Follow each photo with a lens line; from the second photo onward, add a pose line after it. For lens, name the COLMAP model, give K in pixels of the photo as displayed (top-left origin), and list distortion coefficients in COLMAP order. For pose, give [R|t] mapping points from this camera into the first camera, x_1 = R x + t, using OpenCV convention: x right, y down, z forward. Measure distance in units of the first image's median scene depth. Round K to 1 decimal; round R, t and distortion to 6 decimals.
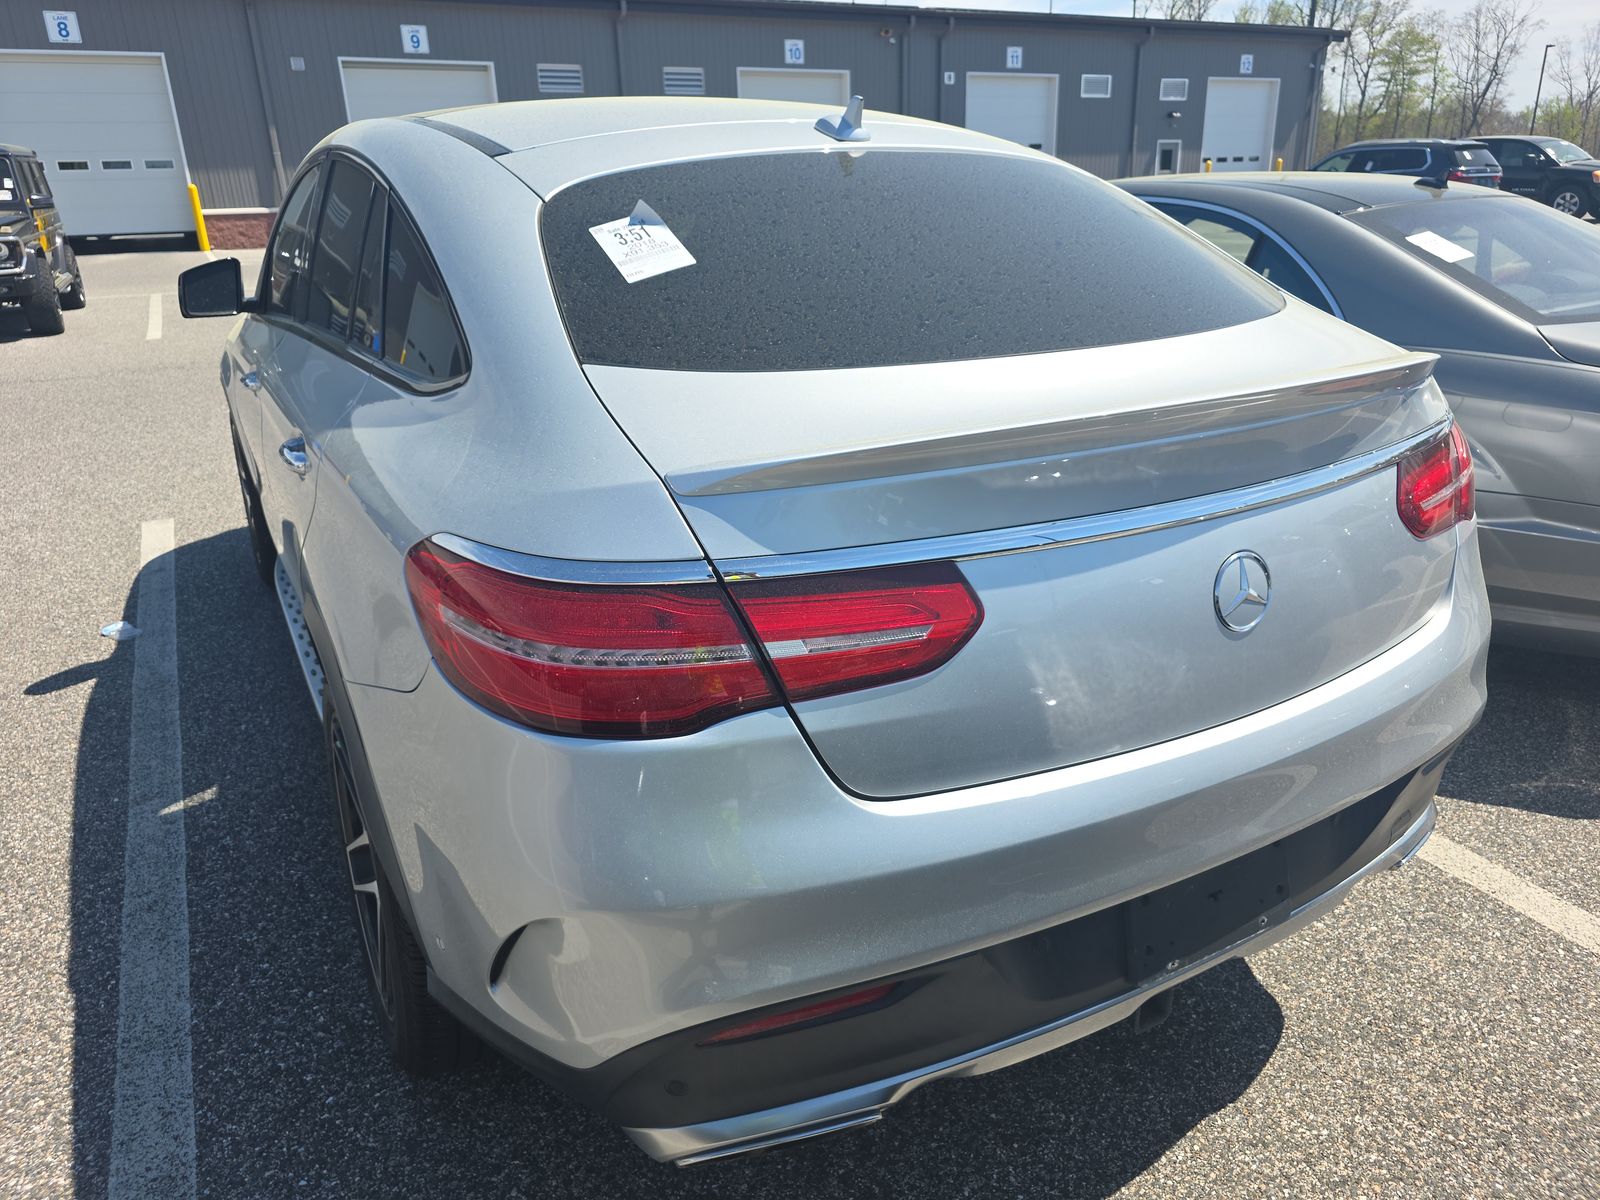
lens RADIAL K [[1115.1, 0, 802.4], [0, 1115.1, 590.3], [0, 0, 1]] dist [0.034274, -0.028726]
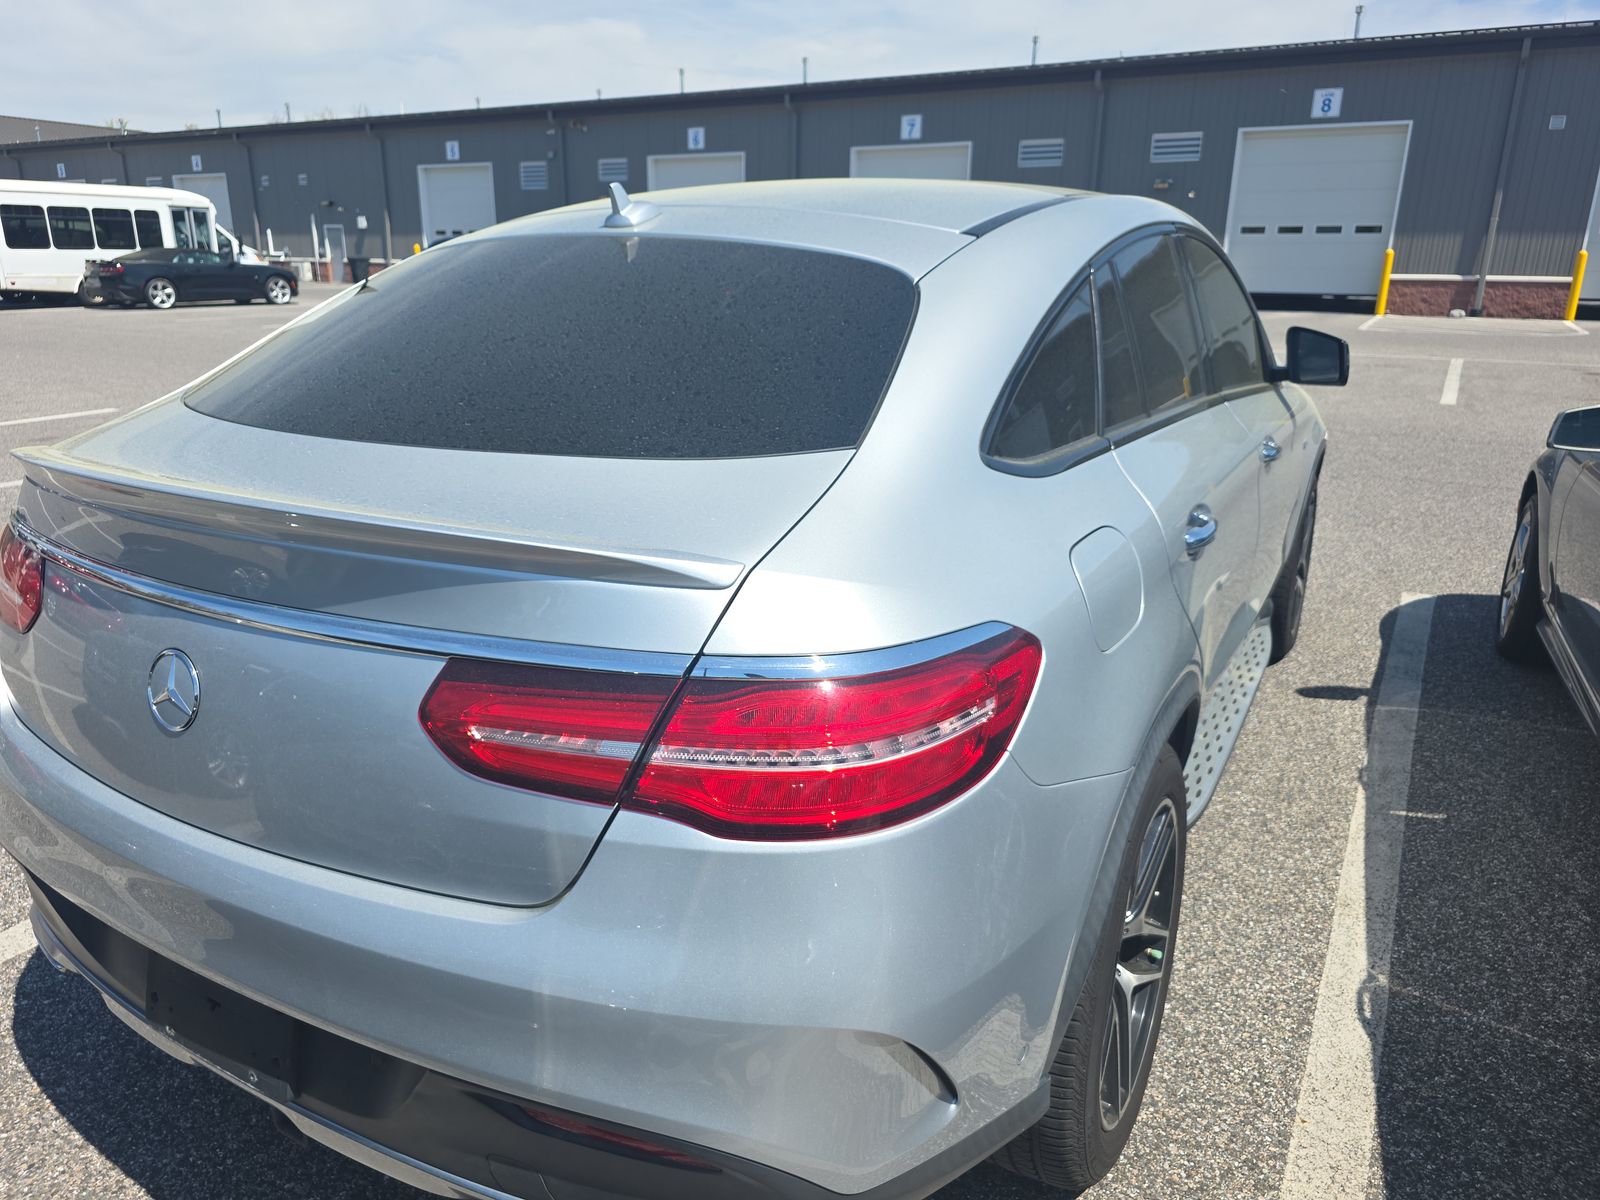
lens RADIAL K [[1115.1, 0, 741.2], [0, 1115.1, 583.6], [0, 0, 1]] dist [0.034274, -0.028726]
pose [[0.500969, 0.272200, -0.821545, 0.841641], [-0.317430, 0.940889, 0.118176, -0.208087], [0.805151, 0.201580, 0.557761, 0.491191]]
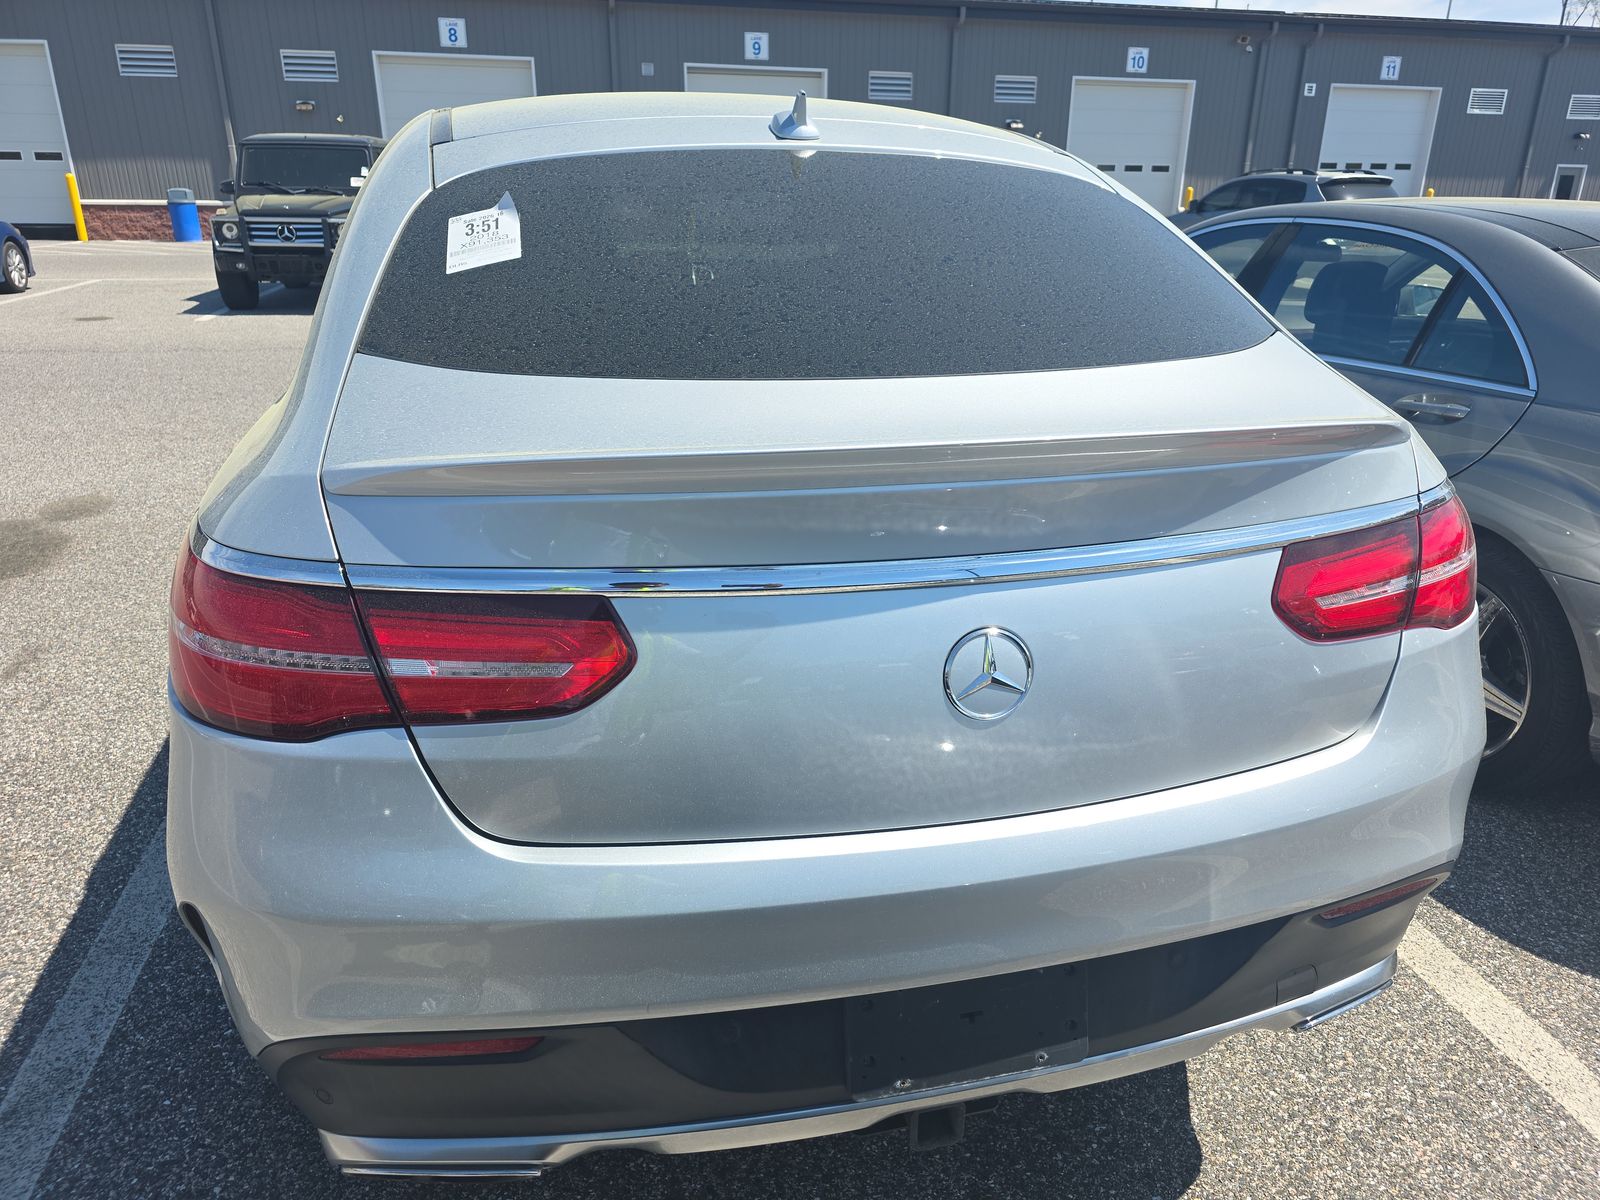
lens RADIAL K [[1115.1, 0, 845.4], [0, 1115.1, 619.3], [0, 0, 1]] dist [0.034274, -0.028726]
pose [[0.963821, 0.125441, -0.235190, 0.308234], [-0.122161, 0.992100, 0.028526, -0.032956], [0.236910, 0.001237, 0.971531, 0.091343]]
